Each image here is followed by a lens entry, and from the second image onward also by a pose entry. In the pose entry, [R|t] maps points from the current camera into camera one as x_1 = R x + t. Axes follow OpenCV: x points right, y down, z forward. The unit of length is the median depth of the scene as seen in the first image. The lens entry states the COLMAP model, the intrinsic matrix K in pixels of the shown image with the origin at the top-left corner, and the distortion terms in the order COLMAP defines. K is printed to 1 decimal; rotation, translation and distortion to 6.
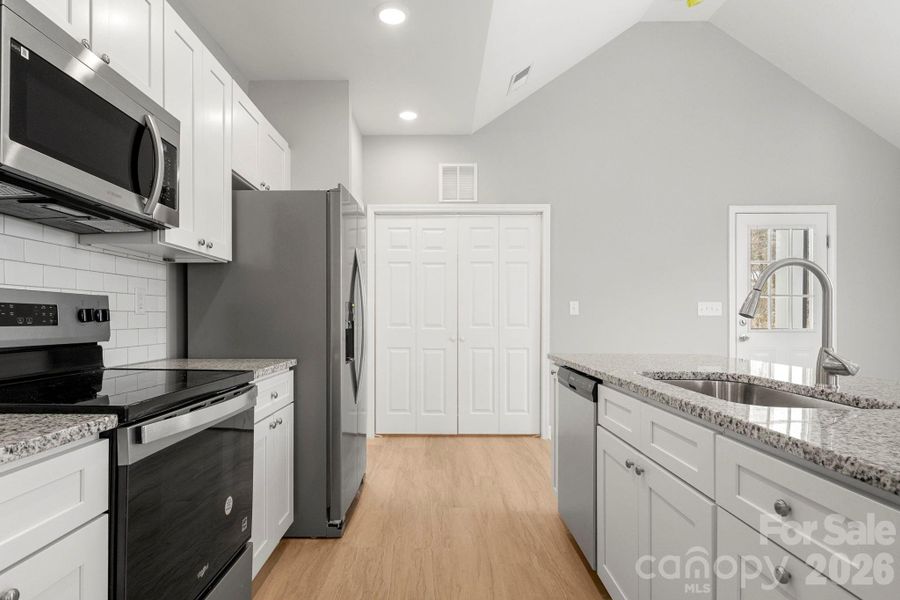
lens RADIAL K [[500.3, 0, 429.0], [0, 500.3, 319.6], [0, 0, 1]] dist [0.004185, 0.001573]
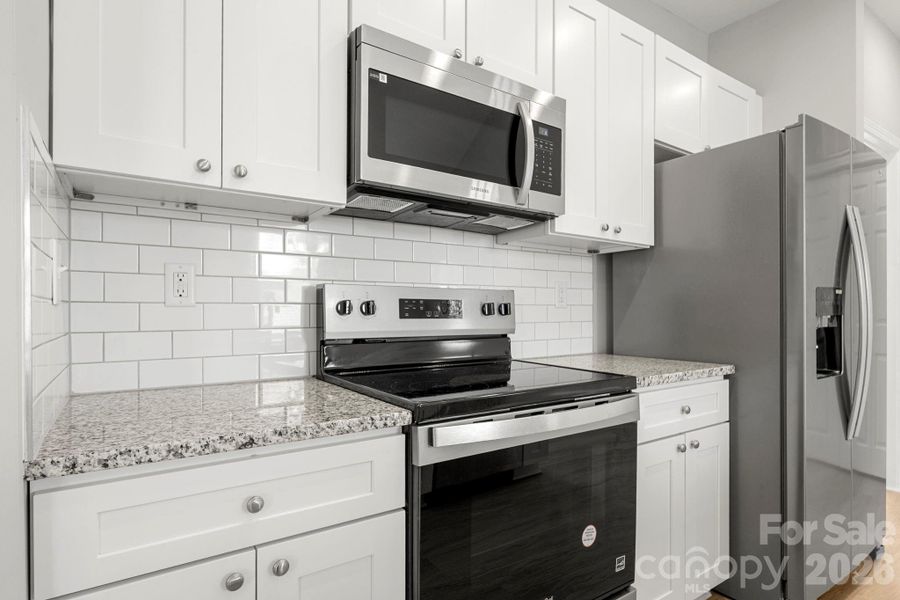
lens RADIAL K [[488.7, 0, 459.1], [0, 488.7, 311.2], [0, 0, 1]] dist [0.001218, -0.000204]
pose [[0.592730, -0.002512, -0.805398, 0.103633], [-0.000151, 0.999995, -0.003230, -0.000768], [0.805401, 0.002037, 0.592726, 0.274428]]
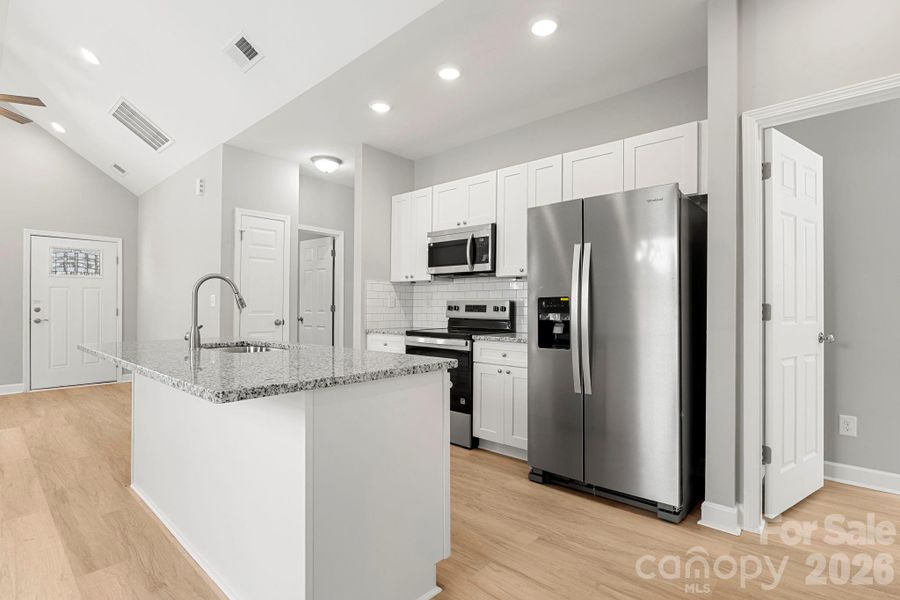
lens RADIAL K [[444.5, 0, 450.0], [0, 444.5, 300.0], [0, 0, 1]] dist [0.014693, 0.000454]
pose [[-0.662259, -0.012776, -0.749166, 1.027052], [-0.005750, 0.999912, -0.011969, -0.021200], [0.749253, -0.003619, -0.662274, 1.990649]]
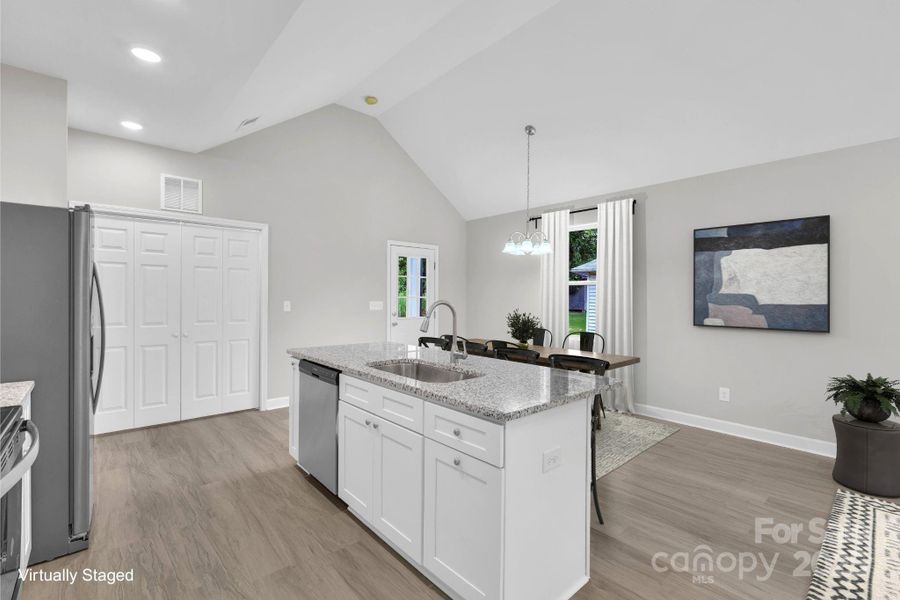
lens RADIAL K [[403.7, 0, 450.0], [0, 403.7, 300.0], [0, 0, 1]] dist [-0.000601, 0.000050]
pose [[0.737191, -0.000500, 0.675684, -0.241500], [-0.003580, 0.999983, 0.004645, -0.100854], [-0.675675, -0.005843, 0.737176, -0.139853]]
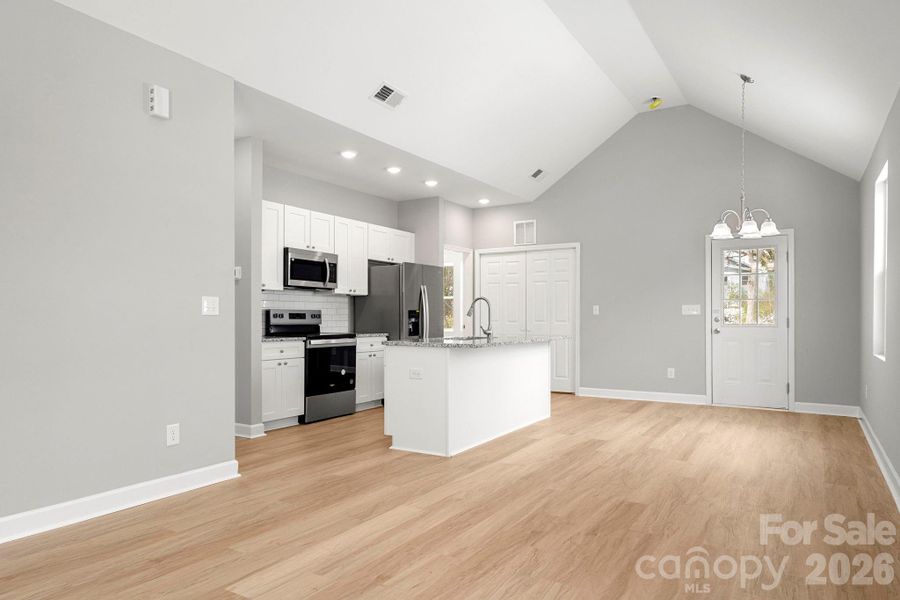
lens RADIAL K [[569.6, 0, 445.9], [0, 569.6, 318.6], [0, 0, 1]] dist [-0.001359, 0.000834]
pose [[0.856452, -0.000384, -0.516227, 1.755354], [0.000065, 1.000000, -0.000637, 0.008607], [0.516227, 0.000512, 0.856451, -1.561572]]
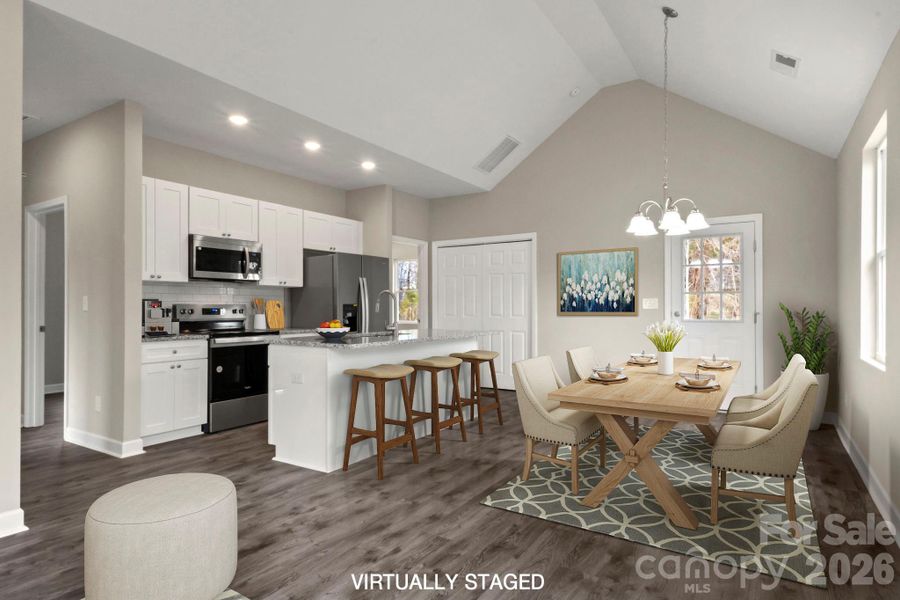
lens RADIAL K [[488.7, 0, 459.1], [0, 488.7, 311.2], [0, 0, 1]] dist [0.001218, -0.000204]
pose [[0.857685, -0.000126, -0.514176, 1.736850], [0.001976, 0.999993, 0.003050, -0.011395], [0.514172, -0.003632, 0.857680, -0.758842]]
